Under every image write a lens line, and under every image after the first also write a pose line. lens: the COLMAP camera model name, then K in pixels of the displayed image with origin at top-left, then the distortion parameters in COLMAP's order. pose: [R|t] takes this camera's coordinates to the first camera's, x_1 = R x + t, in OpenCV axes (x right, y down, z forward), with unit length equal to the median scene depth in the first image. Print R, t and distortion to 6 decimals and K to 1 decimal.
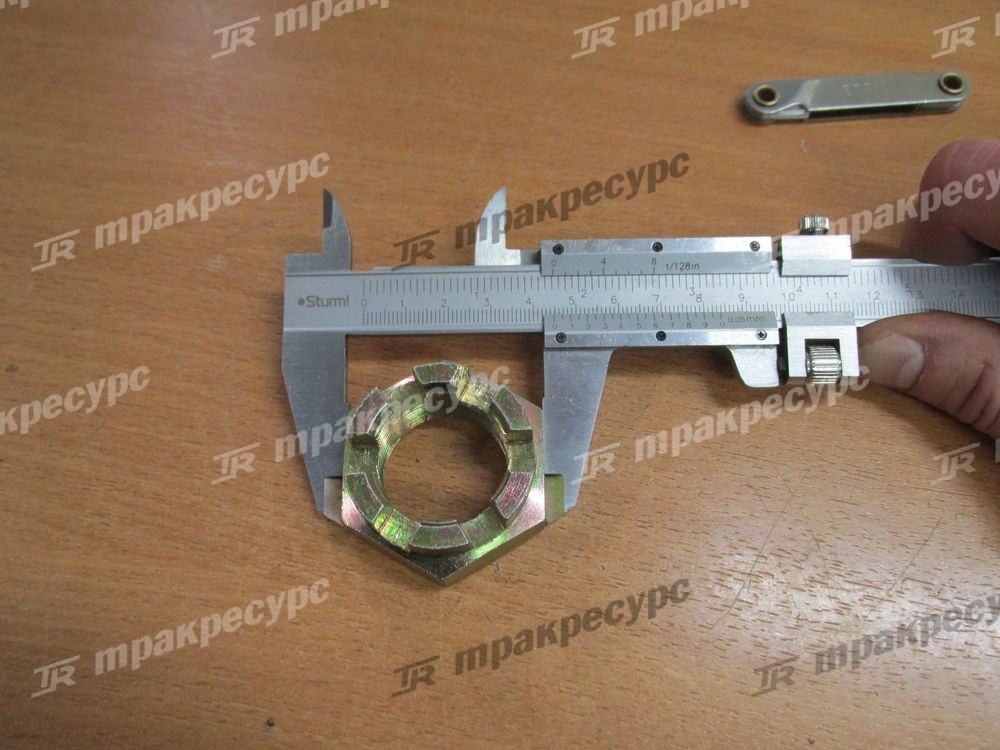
lens RADIAL K [[1040.8, 0, 522.9], [0, 1040.8, 347.1], [0, 0, 1]] dist [-0.073172, 0.155584]
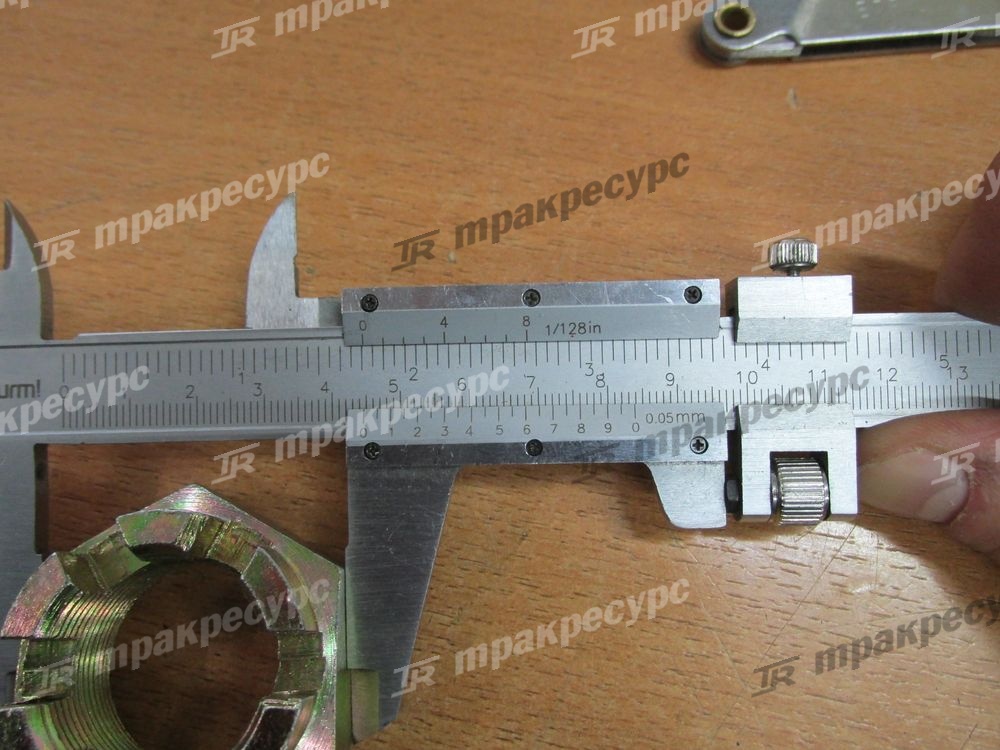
lens RADIAL K [[1040.8, 0, 522.9], [0, 1040.8, 347.1], [0, 0, 1]] dist [-0.073172, 0.155584]
pose [[0.999658, -0.003224, -0.025962, 0.138736], [0.006554, 0.991593, 0.129228, -0.145552], [0.025327, -0.129354, 0.991275, 0.387771]]
